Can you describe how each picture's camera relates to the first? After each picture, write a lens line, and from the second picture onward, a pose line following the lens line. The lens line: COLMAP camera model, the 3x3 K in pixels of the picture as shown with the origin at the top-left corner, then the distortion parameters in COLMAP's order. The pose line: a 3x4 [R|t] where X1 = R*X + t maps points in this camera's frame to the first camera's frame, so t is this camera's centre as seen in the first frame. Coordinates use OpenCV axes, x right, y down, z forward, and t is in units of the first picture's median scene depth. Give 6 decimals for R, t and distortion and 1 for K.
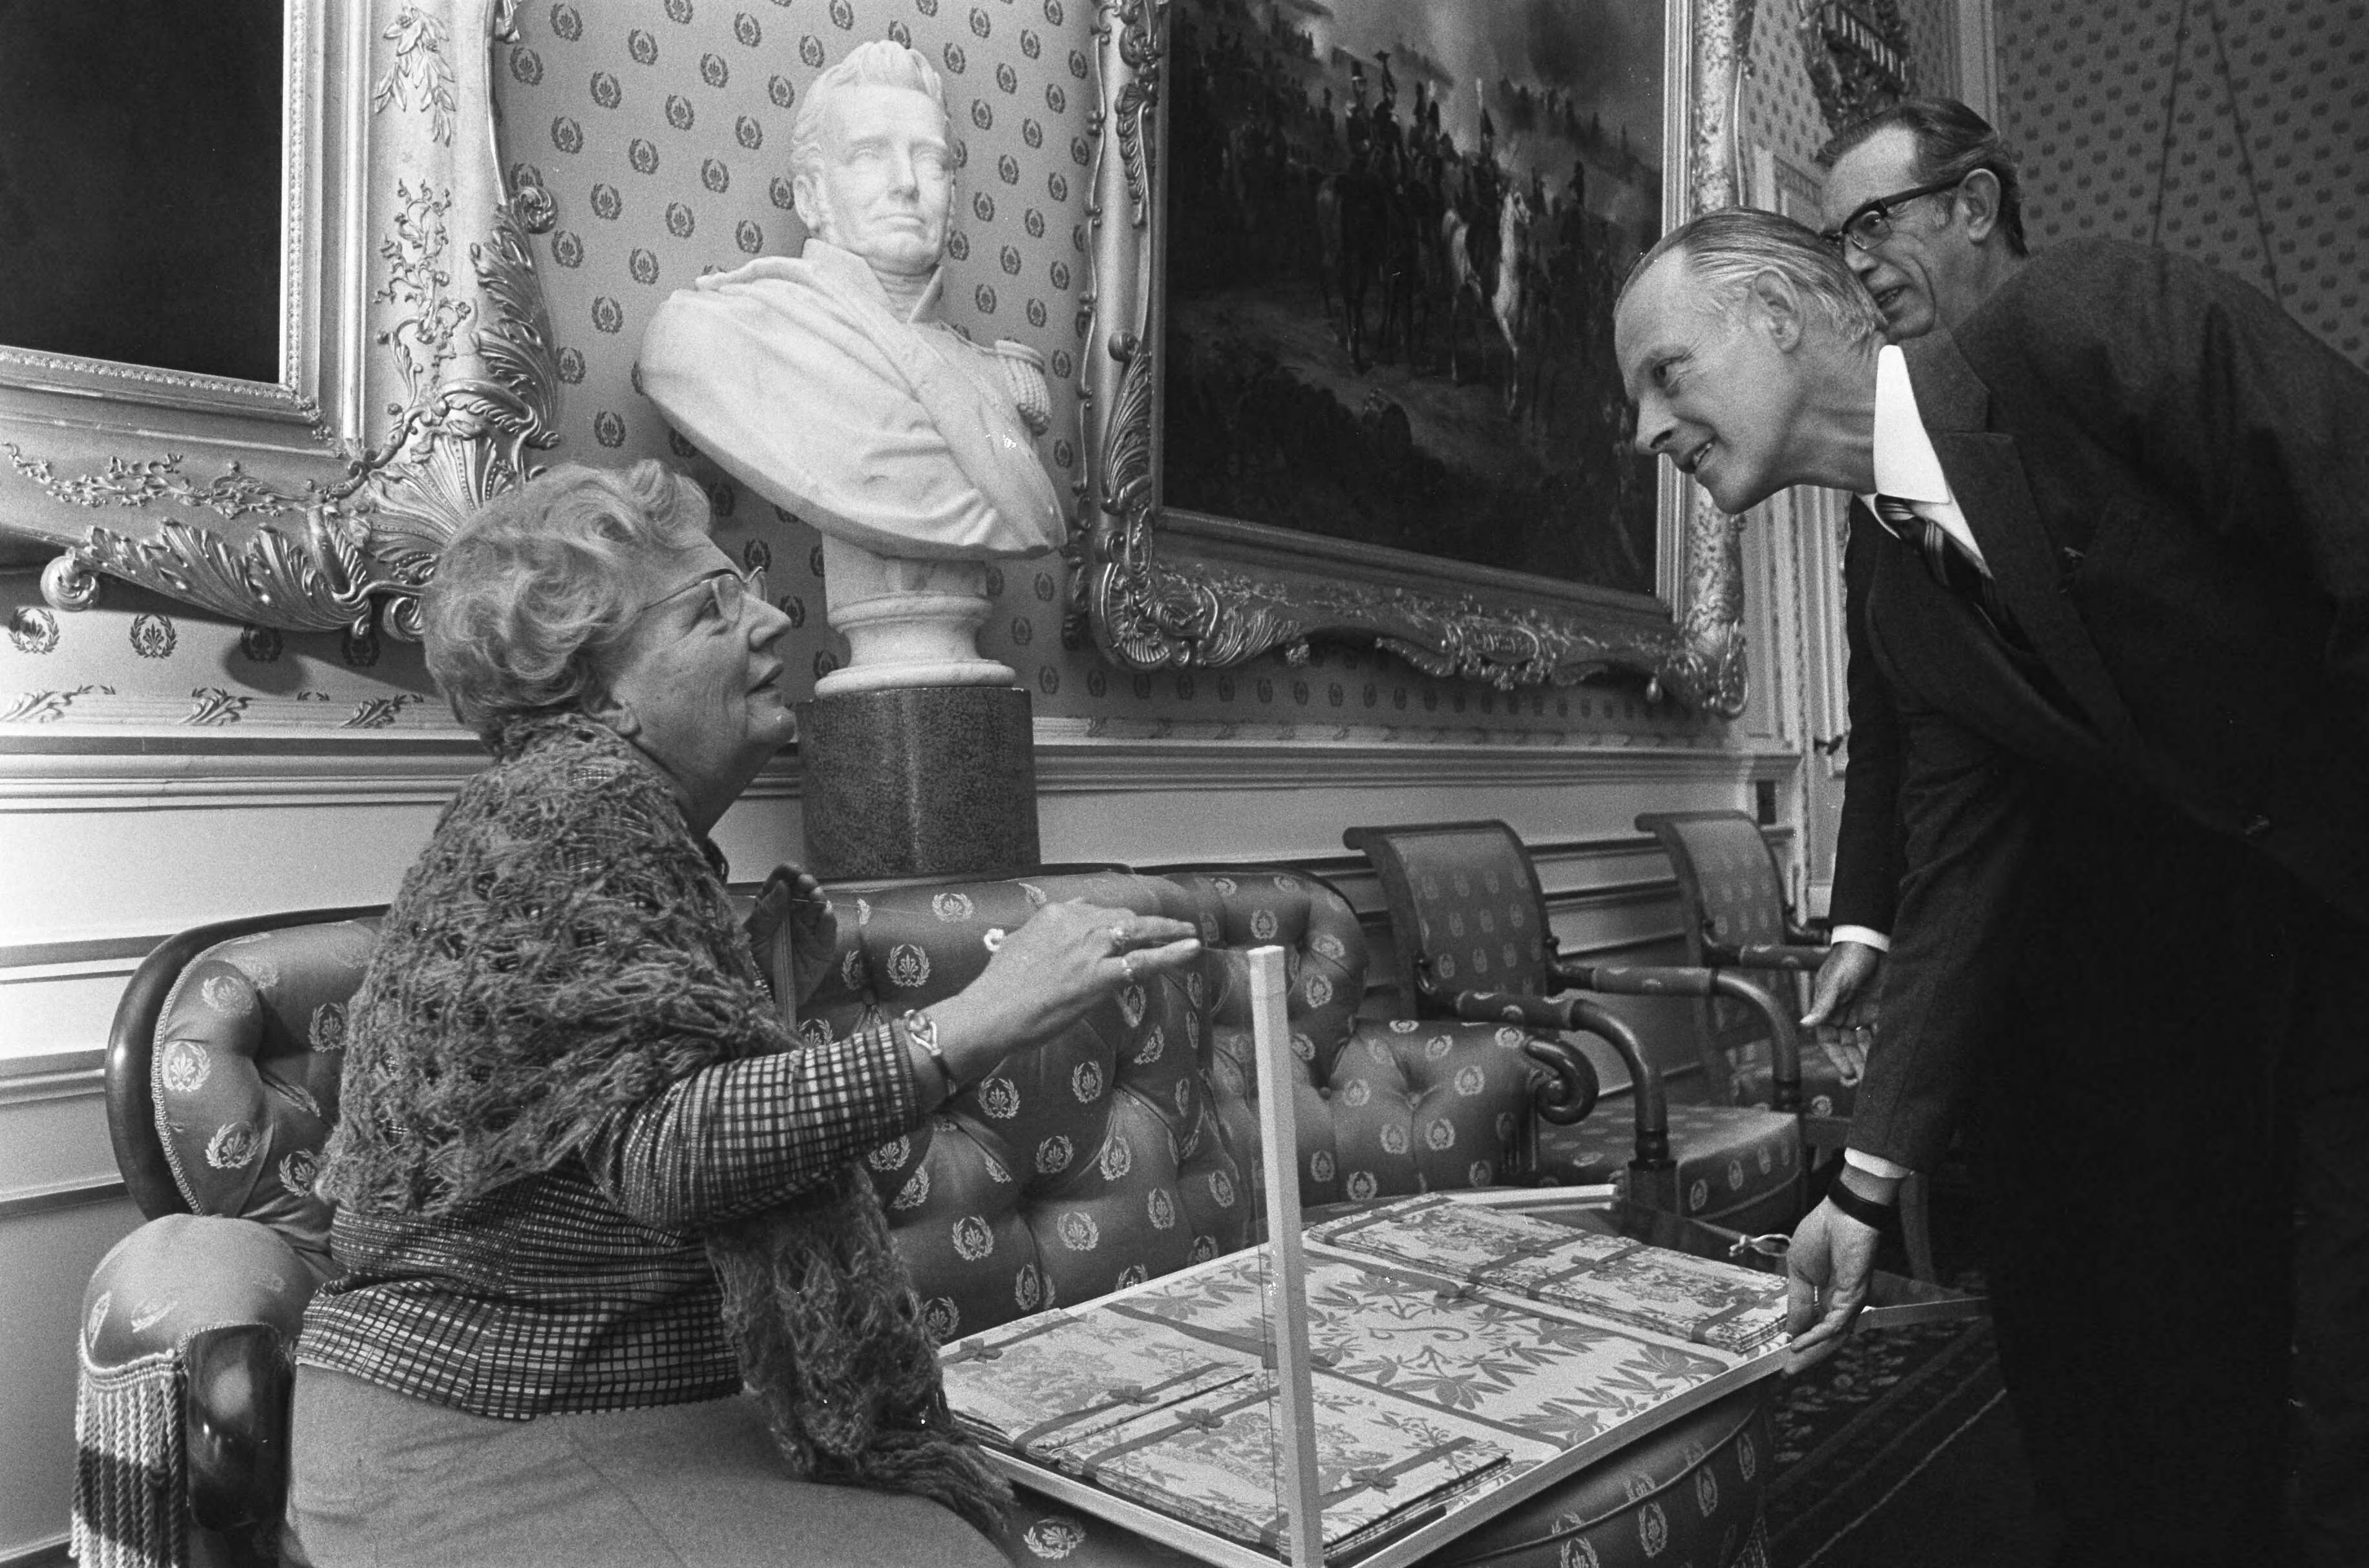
lens RADIAL K [[1908.3, 0, 1184.5], [0, 1908.3, 784.0], [0, 0, 1]] dist [-0.110011, 0.116233]
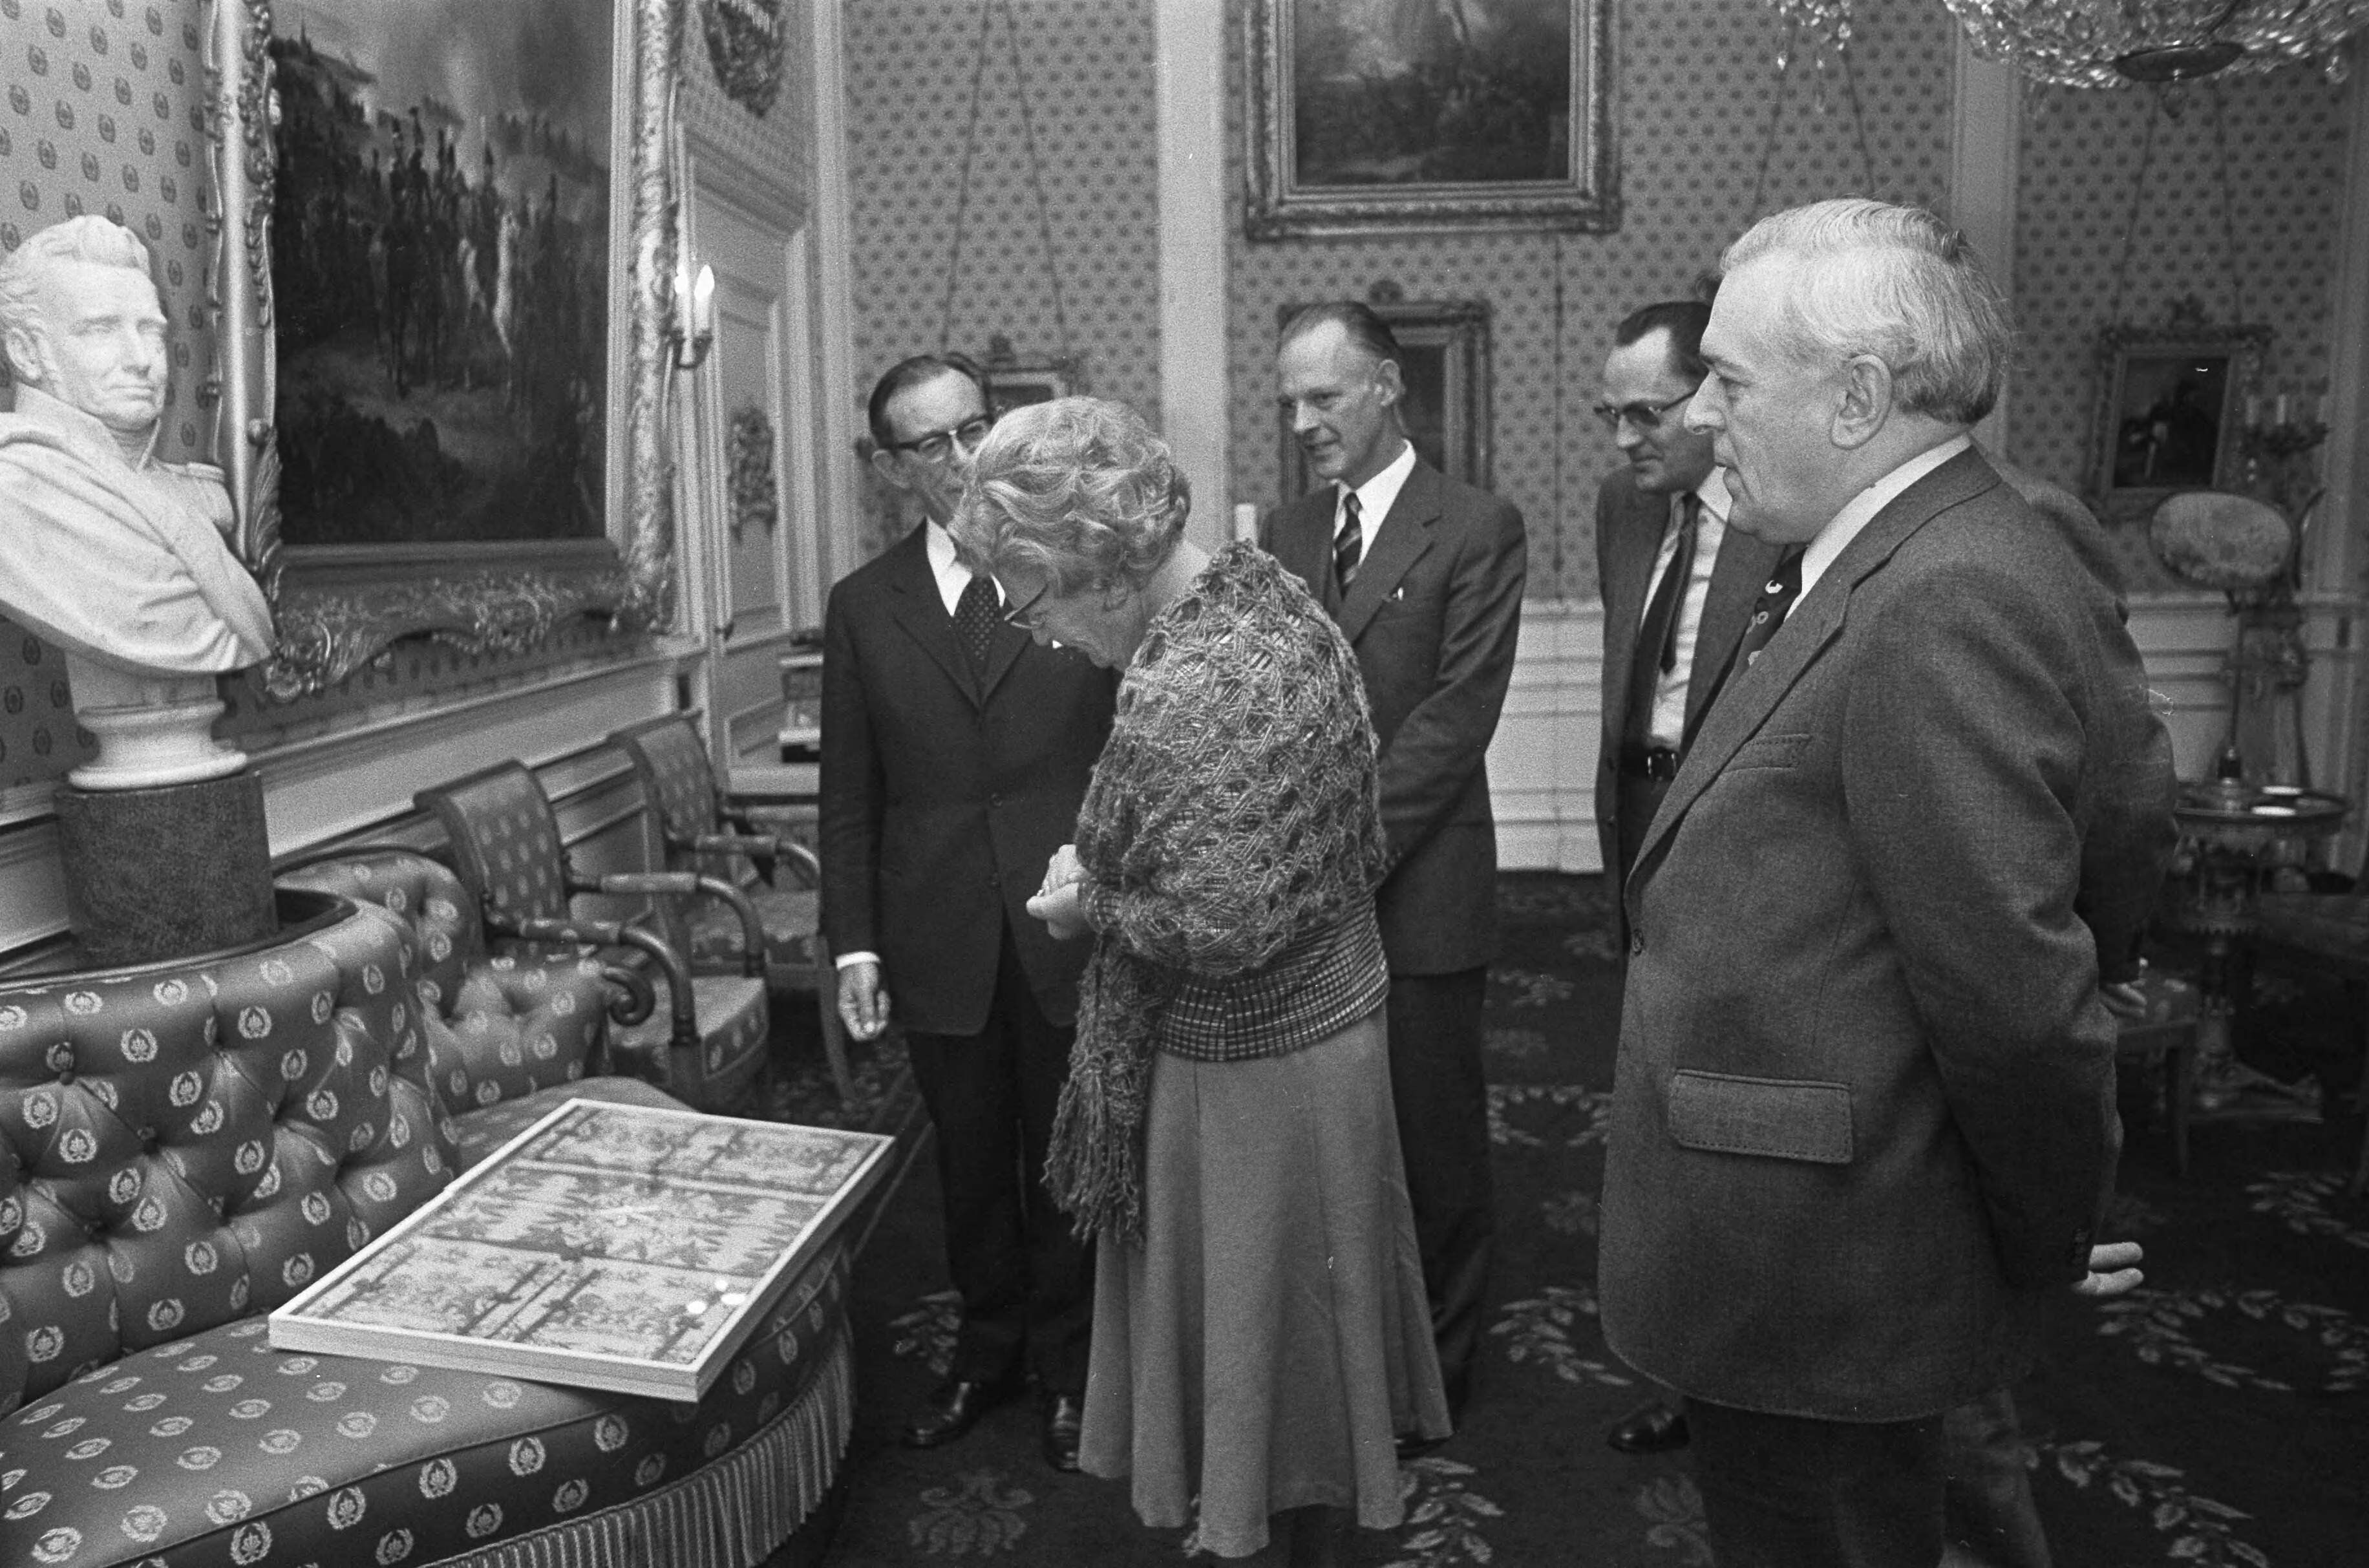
lens RADIAL K [[1908.3, 0, 1184.5], [0, 1908.3, 784.0], [0, 0, 1]] dist [-0.110011, 0.116233]
pose [[0.809108, -0.062302, 0.584348, -0.243705], [-0.022630, 0.990323, 0.136921, -0.175140], [-0.587224, -0.124008, 0.799869, -0.280825]]
